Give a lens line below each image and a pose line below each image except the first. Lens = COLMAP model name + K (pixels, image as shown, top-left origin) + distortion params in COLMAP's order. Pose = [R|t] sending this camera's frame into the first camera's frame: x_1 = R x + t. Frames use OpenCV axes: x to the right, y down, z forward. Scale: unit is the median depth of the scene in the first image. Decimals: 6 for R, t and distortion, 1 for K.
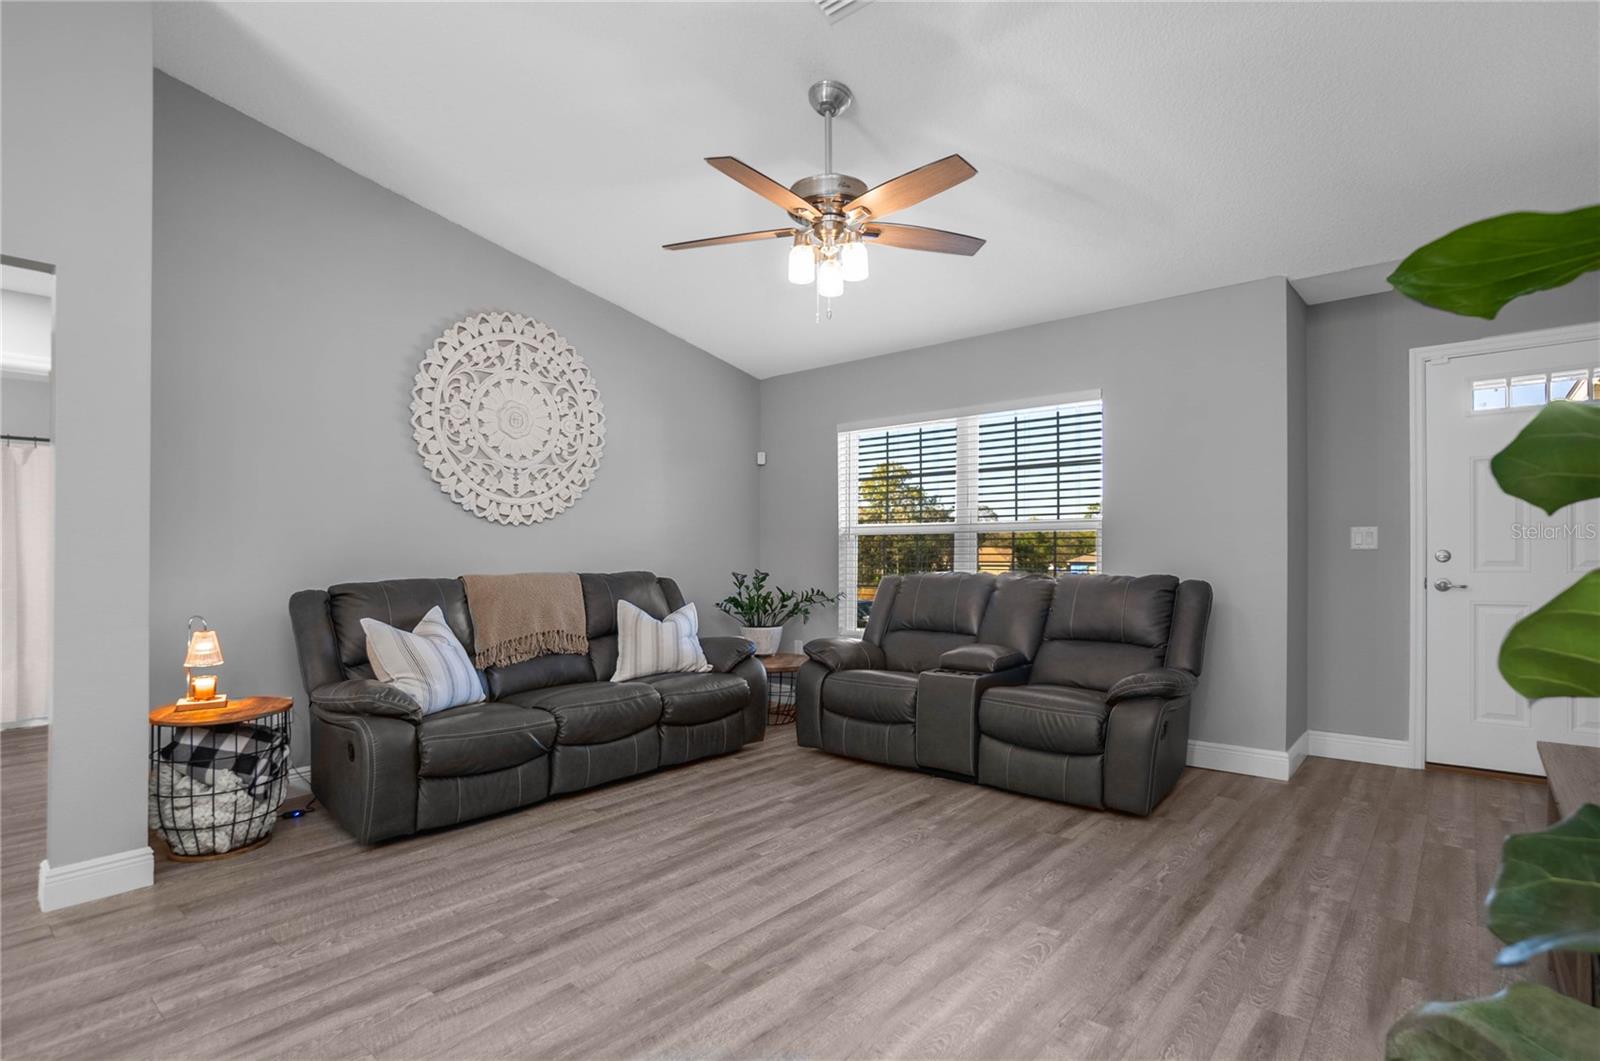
lens RADIAL K [[788.7, 0, 803.1], [0, 788.7, 546.2], [0, 0, 1]] dist [-0.031444, 0.000866]
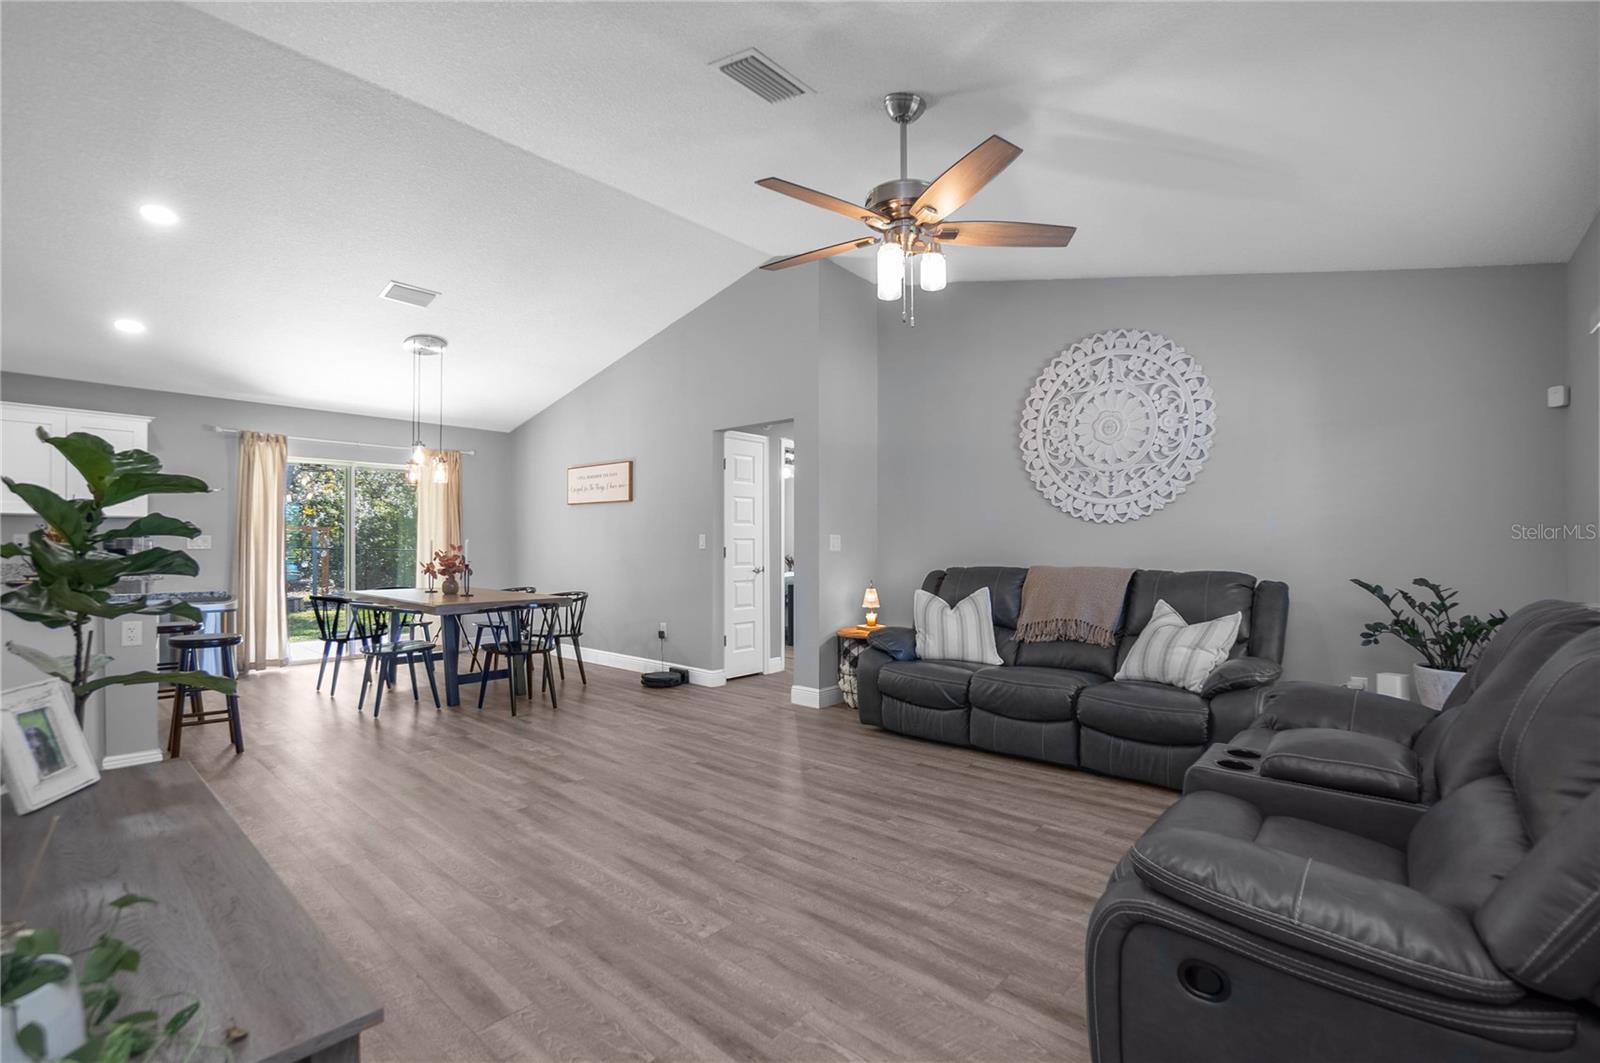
lens RADIAL K [[711.3, 0, 800.0], [0, 711.3, 531.5], [0, 0, 1]] dist [-0.065813, 0.027491]
pose [[-0.001809, -0.008493, -0.999962, 0.718523], [0.001764, 0.999962, -0.008497, -0.008902], [0.999997, -0.001779, -0.001794, 0.660610]]
